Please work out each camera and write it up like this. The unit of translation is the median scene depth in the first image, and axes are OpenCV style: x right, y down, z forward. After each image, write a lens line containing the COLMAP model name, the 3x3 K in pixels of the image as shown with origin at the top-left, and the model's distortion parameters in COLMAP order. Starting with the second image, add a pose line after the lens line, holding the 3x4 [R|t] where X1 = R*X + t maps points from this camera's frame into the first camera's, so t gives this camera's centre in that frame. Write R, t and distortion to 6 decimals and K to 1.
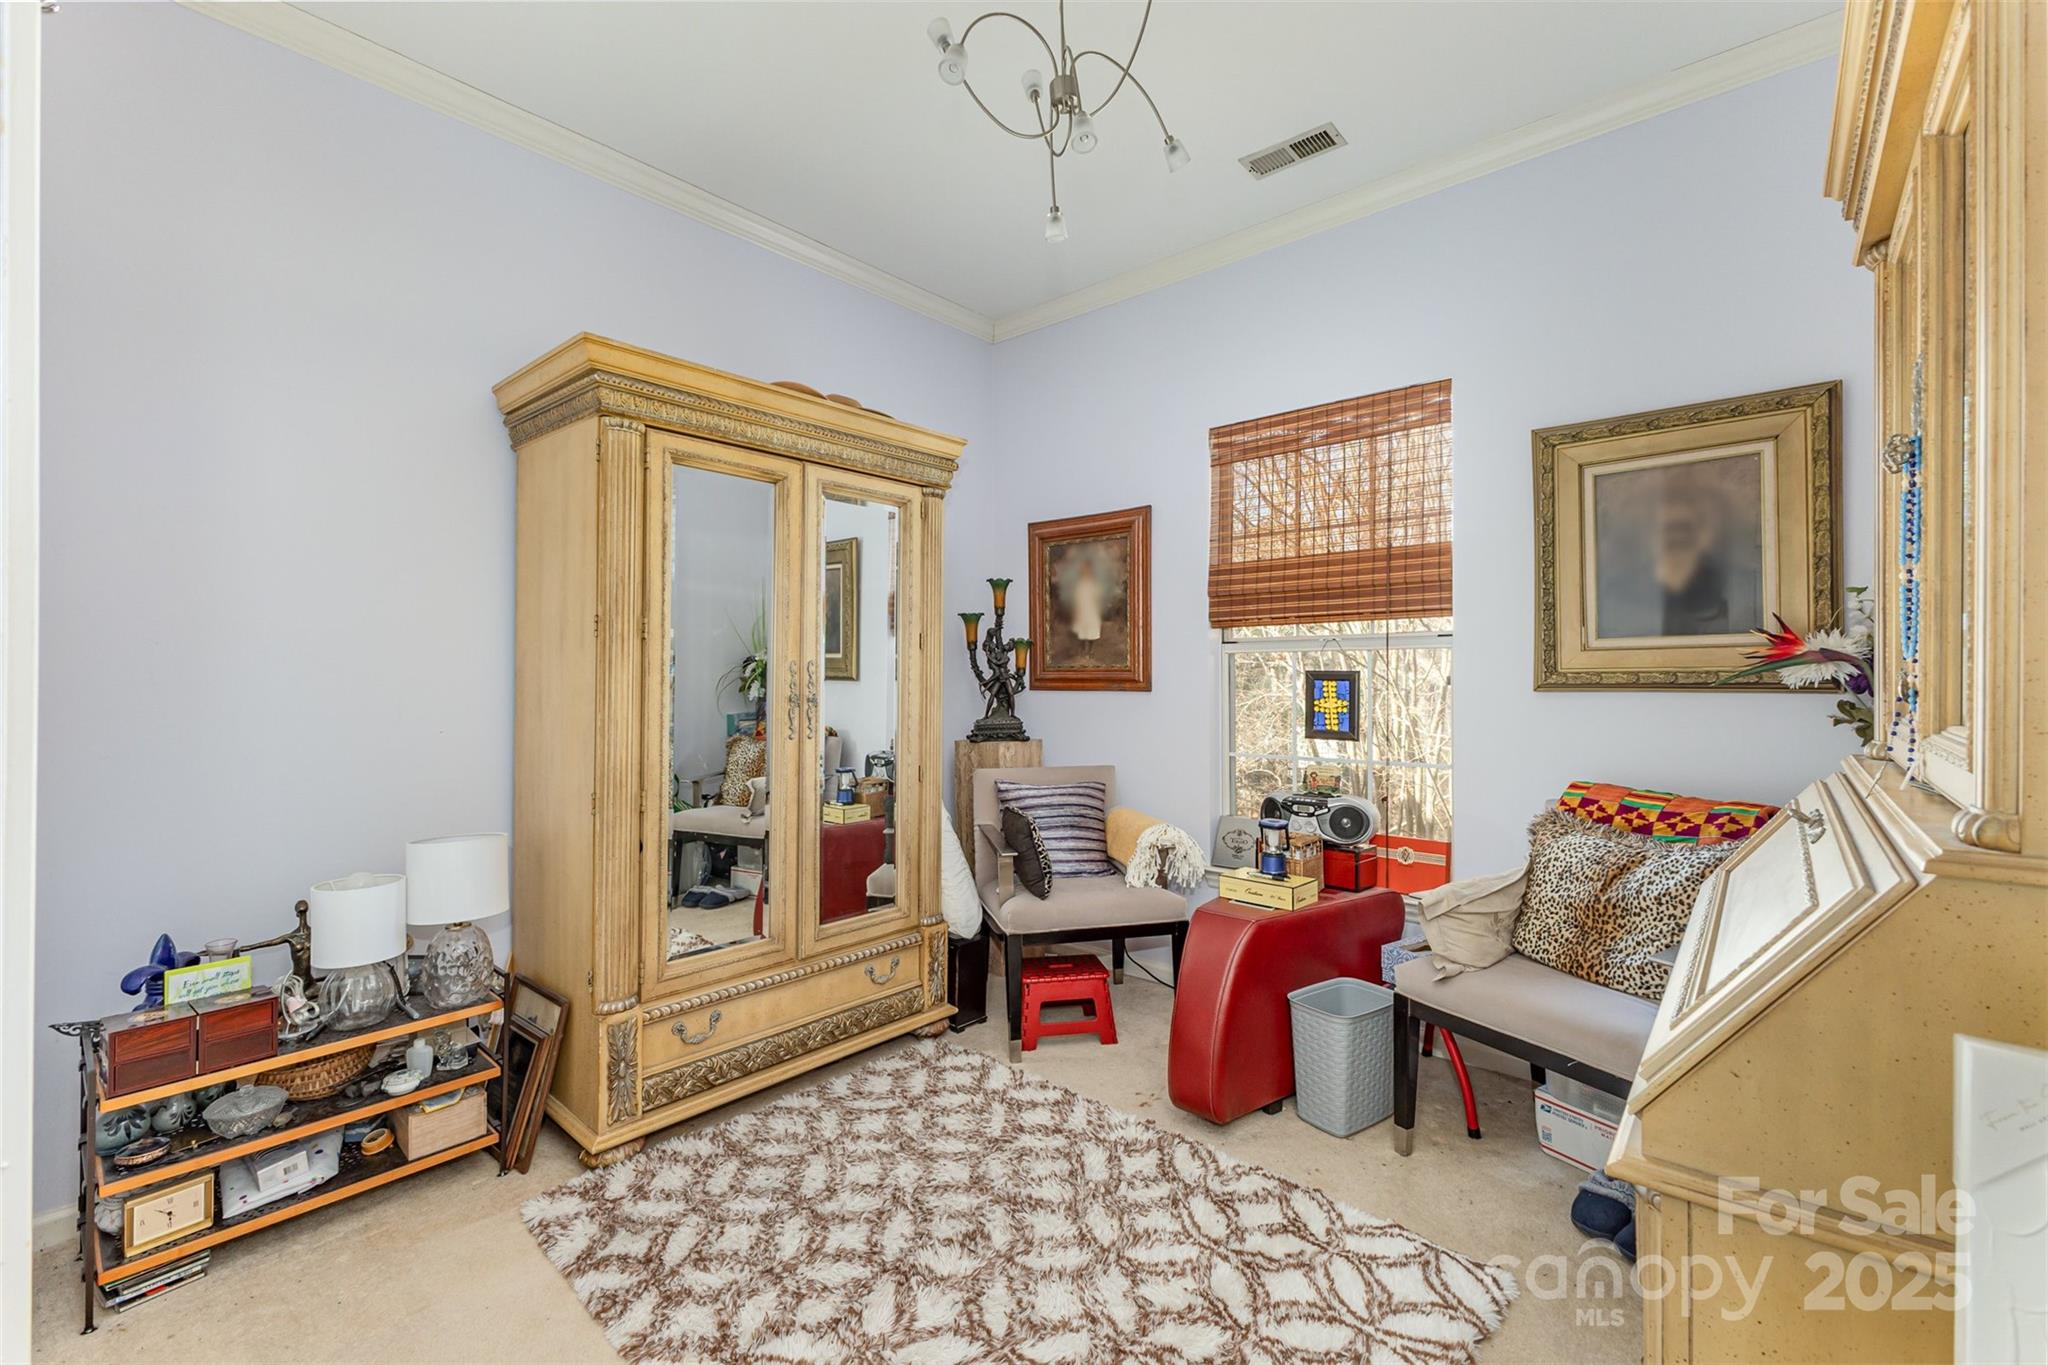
lens RADIAL K [[887.9, 0, 1032.1], [0, 887.9, 673.6], [0, 0, 1]] dist [0.009674, -0.000694]
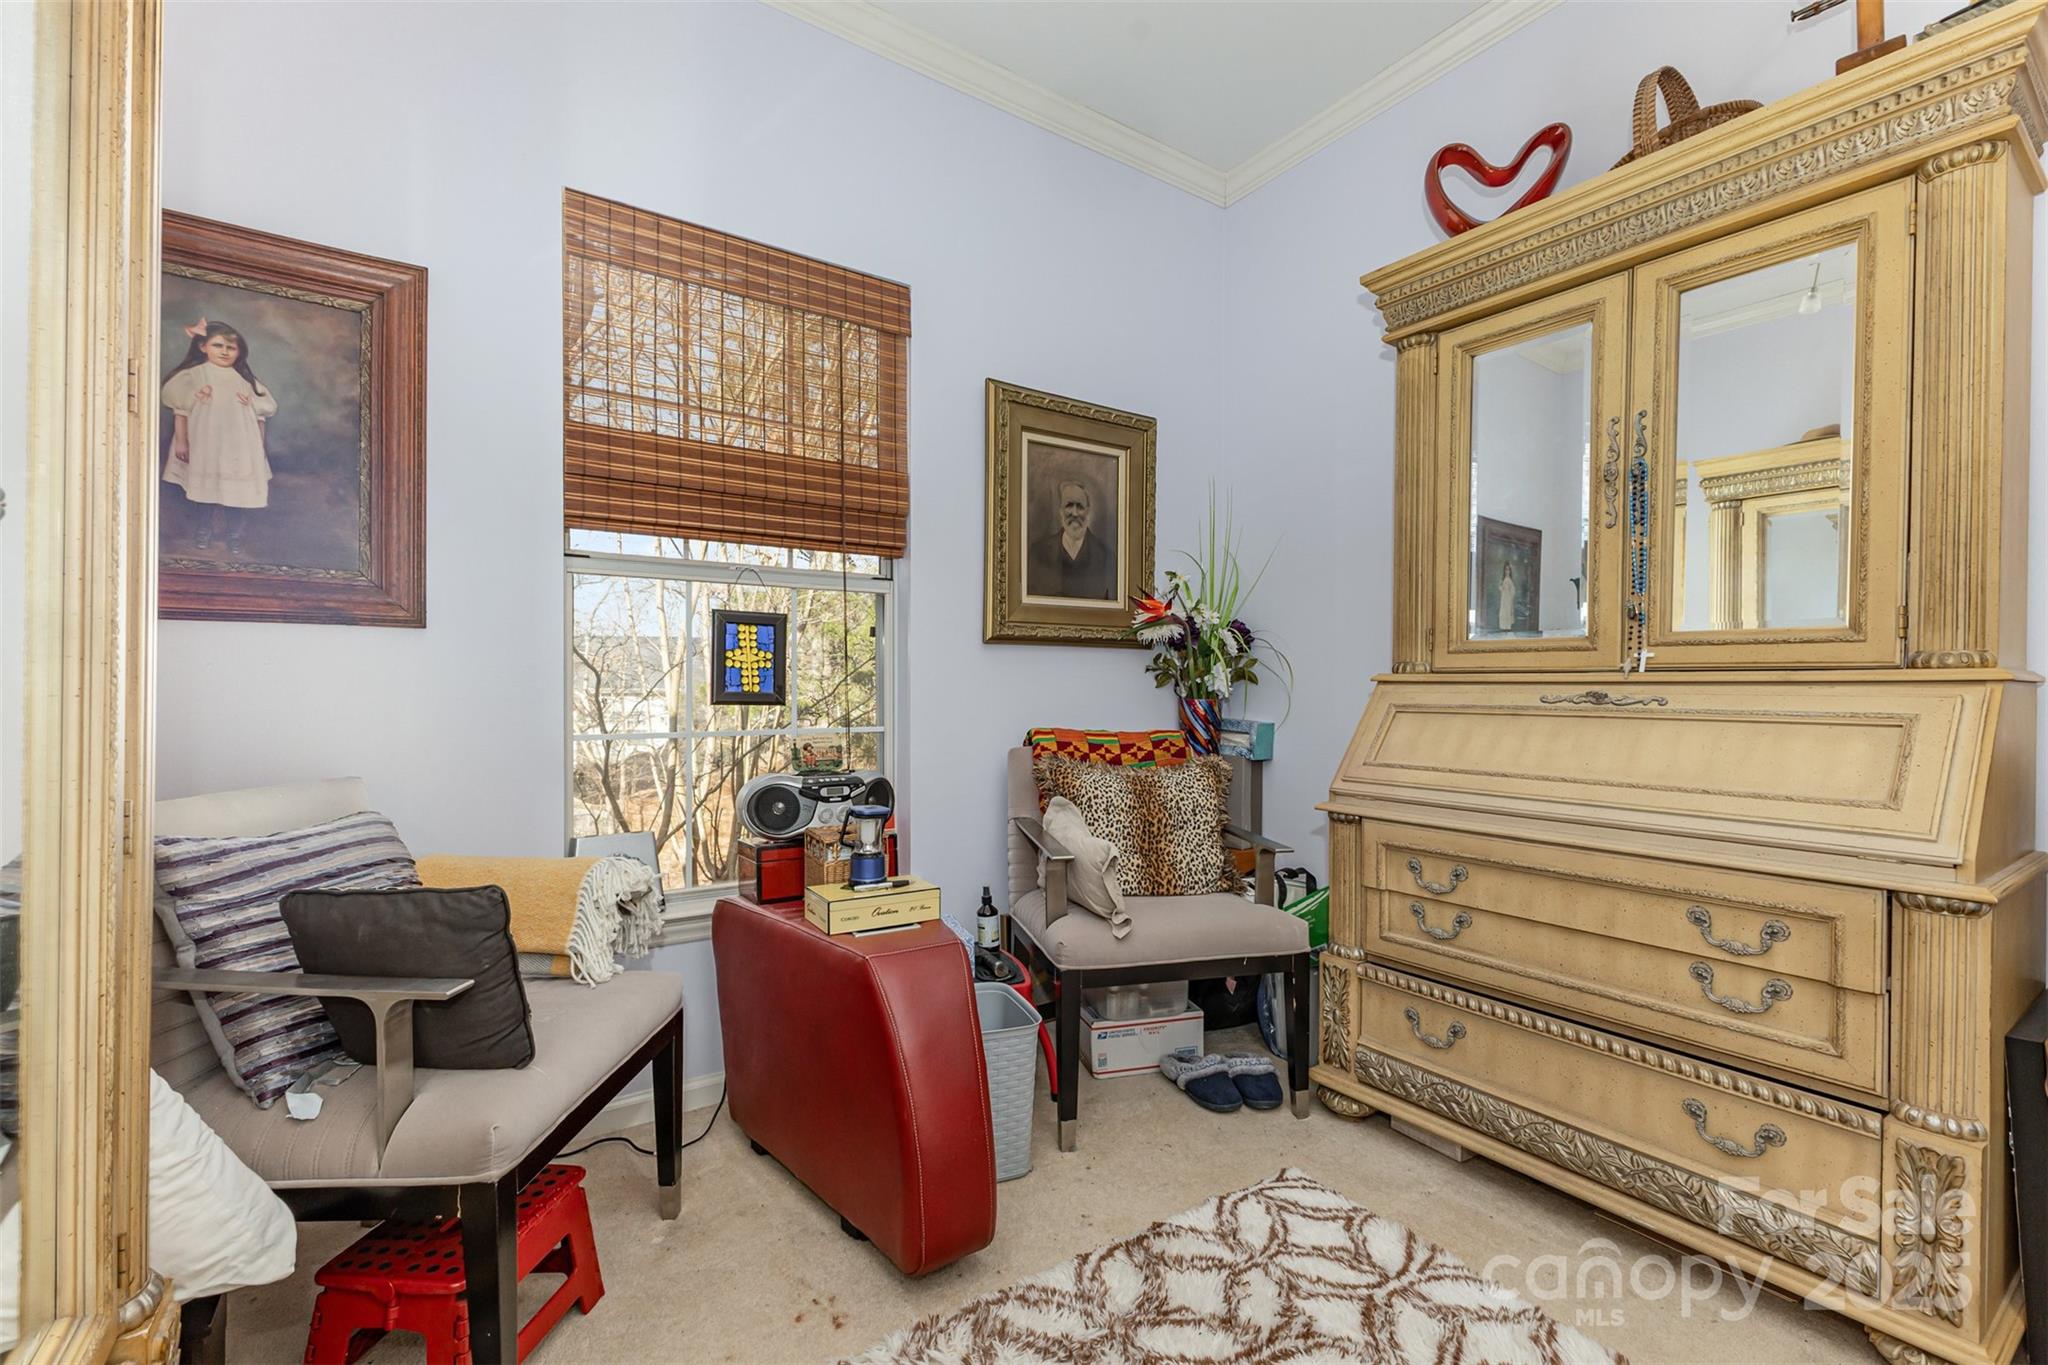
lens RADIAL K [[887.9, 0, 1031.5], [0, 887.9, 694.6], [0, 0, 1]] dist [0.009674, -0.000694]
pose [[0.249849, -0.005650, 0.968268, -0.341196], [-0.007406, 0.999943, 0.007745, 0.062282], [-0.968256, -0.009106, 0.249793, 0.630013]]
